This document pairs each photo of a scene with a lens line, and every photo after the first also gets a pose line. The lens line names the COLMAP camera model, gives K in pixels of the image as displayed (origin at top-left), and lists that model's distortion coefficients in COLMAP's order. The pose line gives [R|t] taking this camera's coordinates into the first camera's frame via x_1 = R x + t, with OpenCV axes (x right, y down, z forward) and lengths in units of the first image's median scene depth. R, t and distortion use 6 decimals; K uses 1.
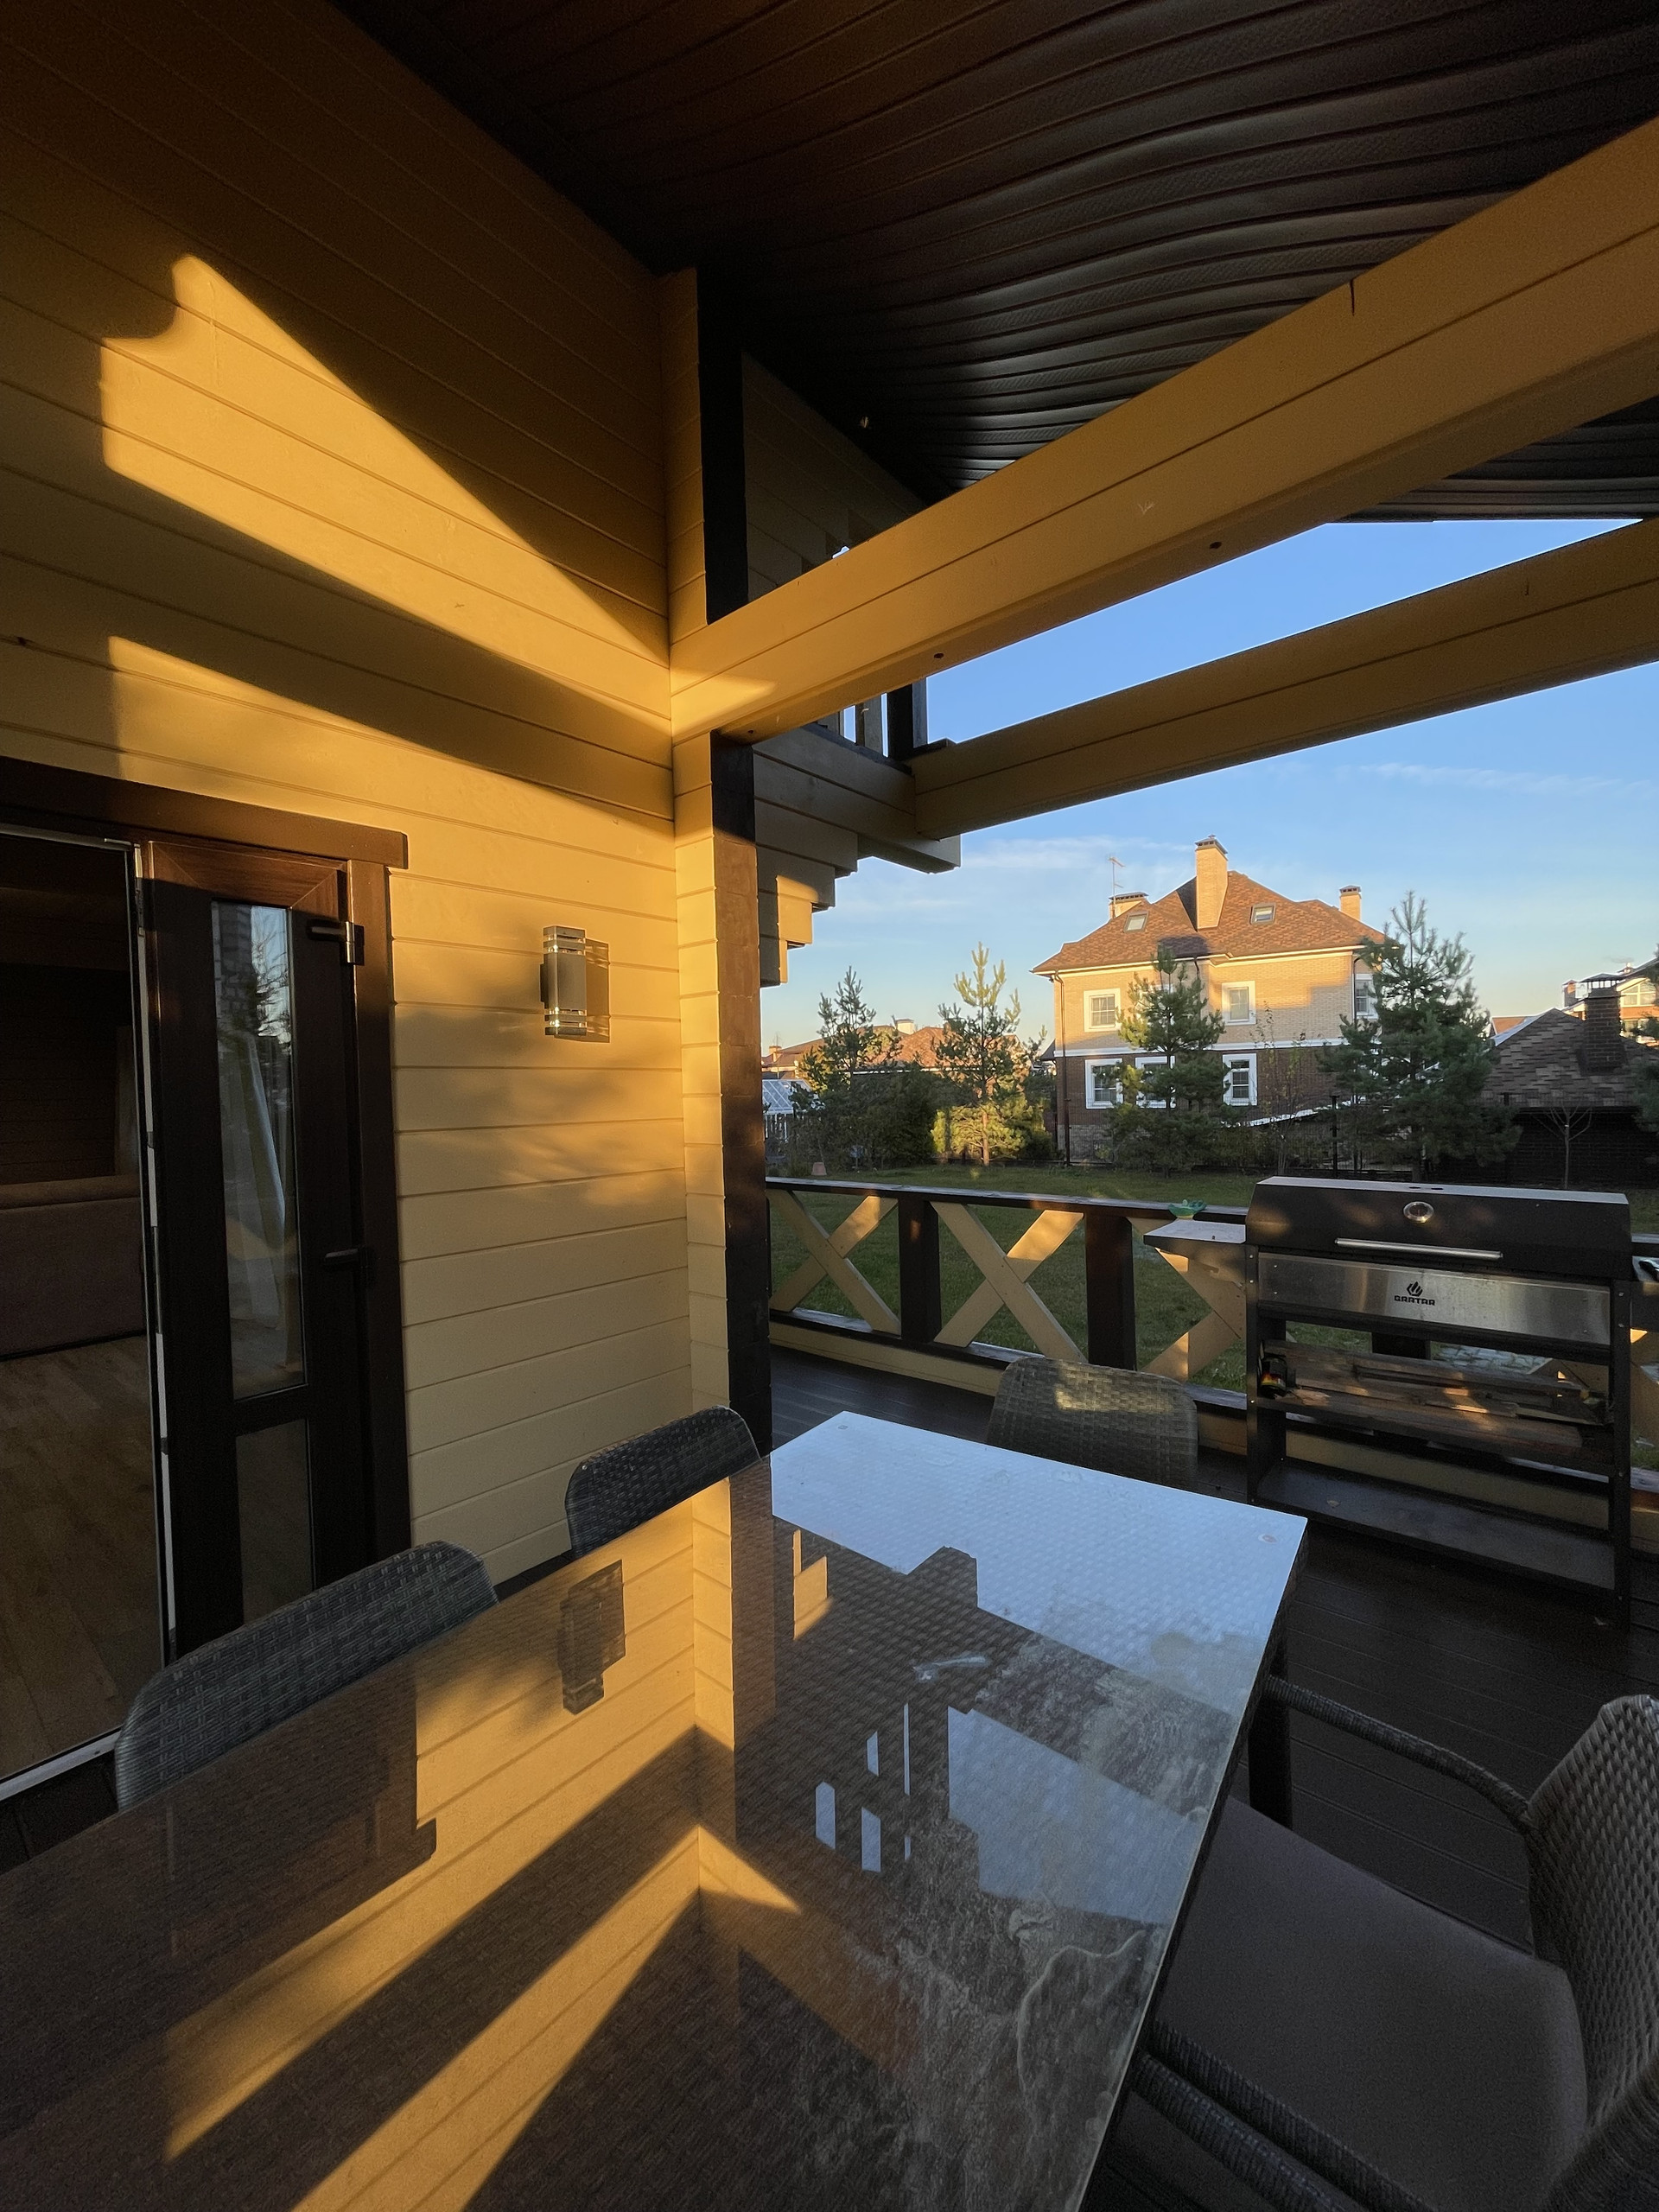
lens RADIAL K [[889.8, 0, 826.4], [0, 889.8, 1098.0], [0, 0, 1]] dist [-0.003161, 0.000949]
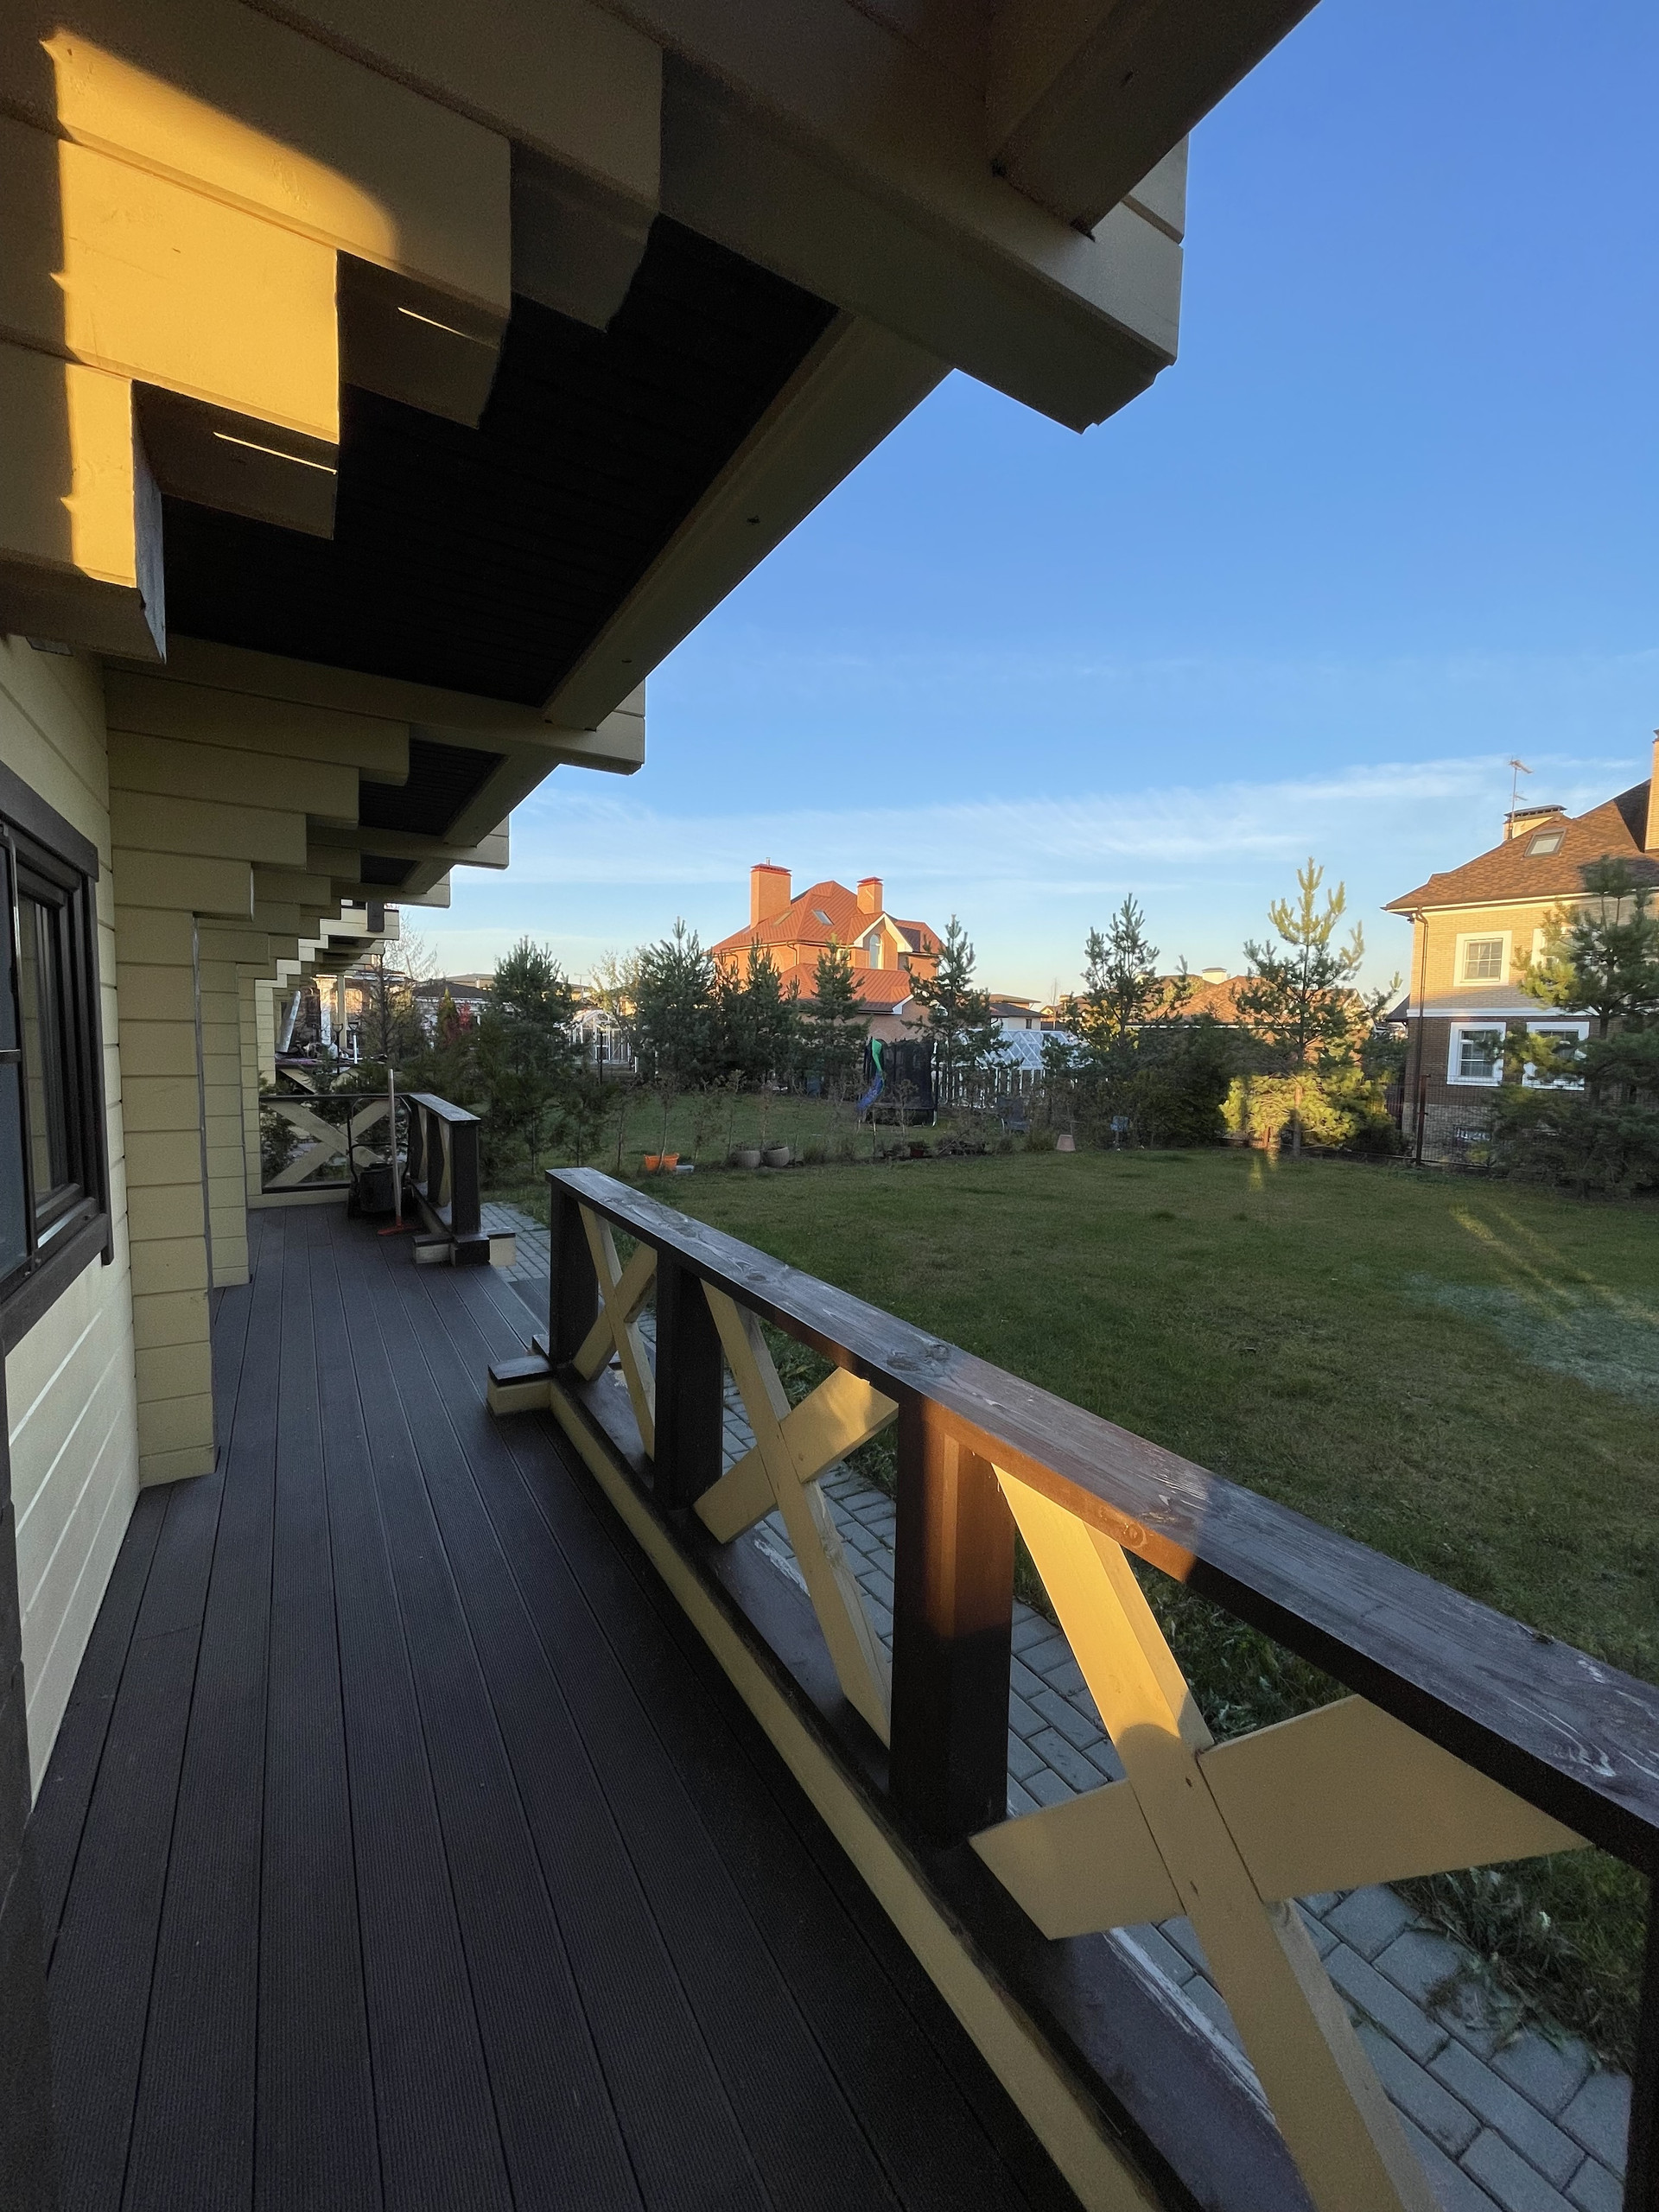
lens RADIAL K [[889.8, 0, 837.8], [0, 889.8, 1101.0], [0, 0, 1]] dist [-0.003161, 0.000949]
pose [[0.950577, 0.066851, -0.303205, 0.034653], [-0.047493, 0.996360, 0.070786, -0.005902], [0.306834, -0.052888, 0.950293, 0.157307]]
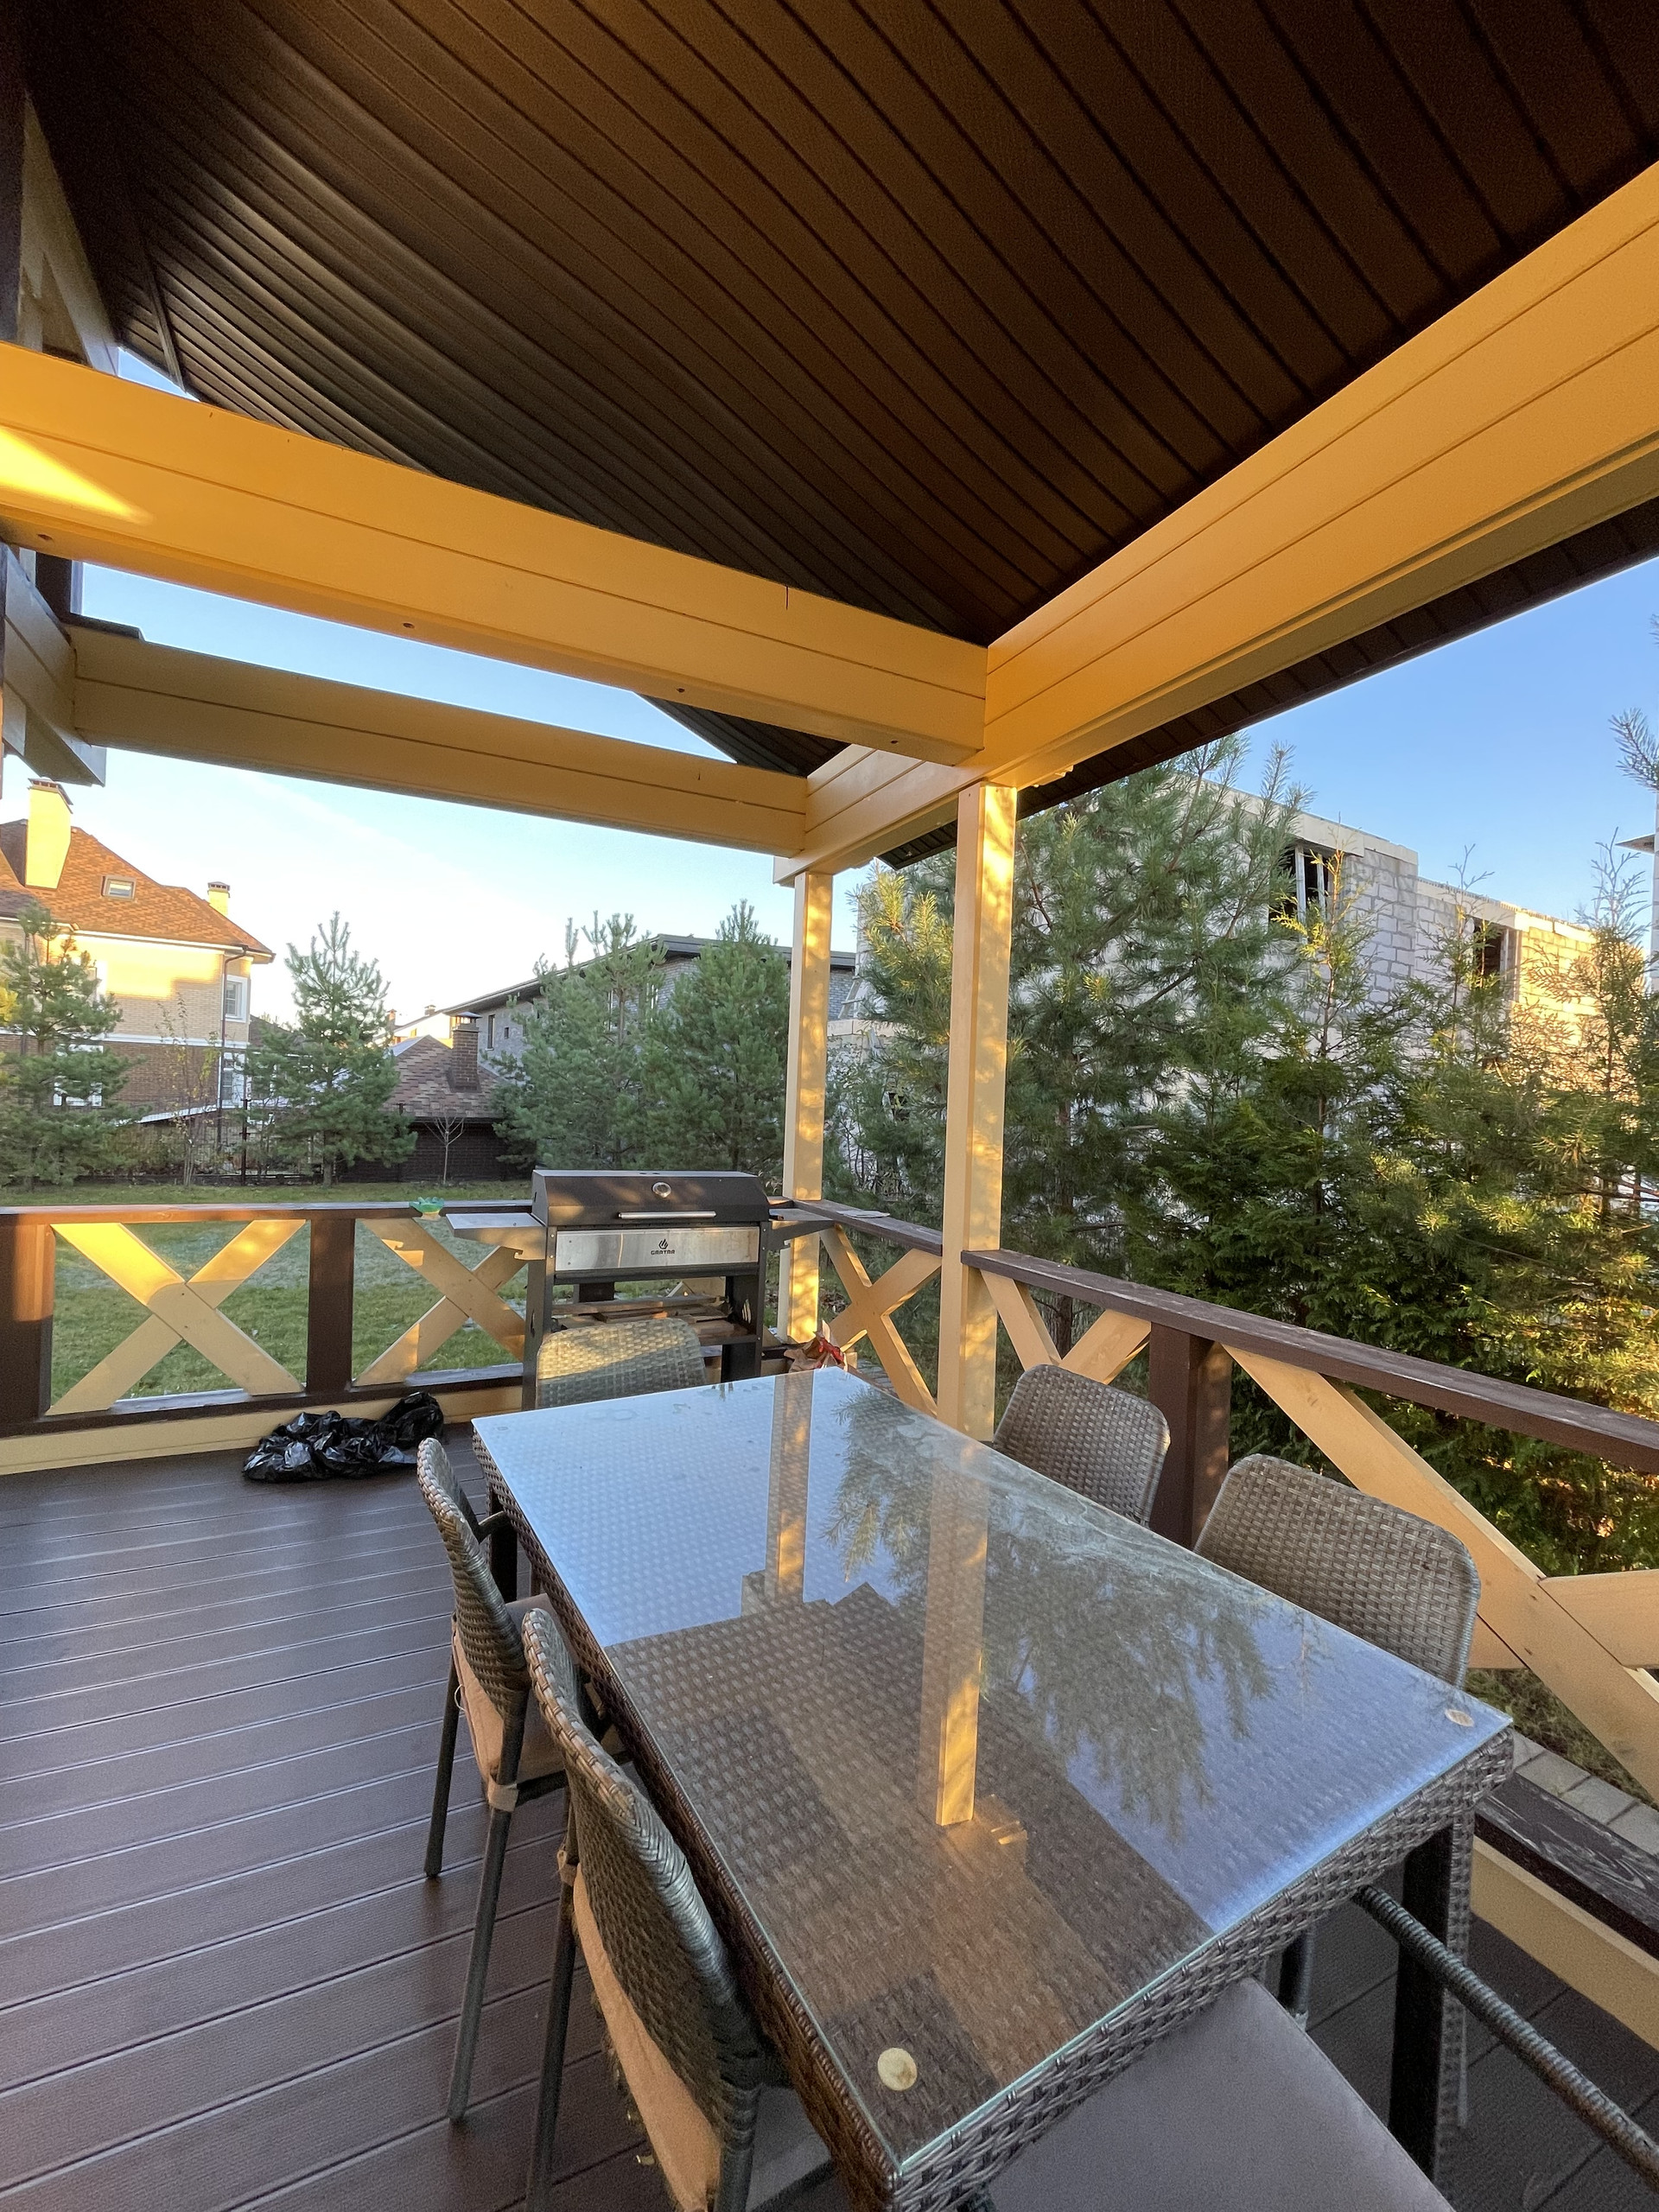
lens RADIAL K [[889.8, 0, 829.7], [0, 889.8, 1101.4], [0, 0, 1]] dist [-0.003161, 0.000949]
pose [[0.384686, 0.040400, 0.922163, -0.072601], [-0.037600, 0.998898, -0.028076, 0.002362], [-0.922281, -0.023872, 0.385781, 0.028538]]
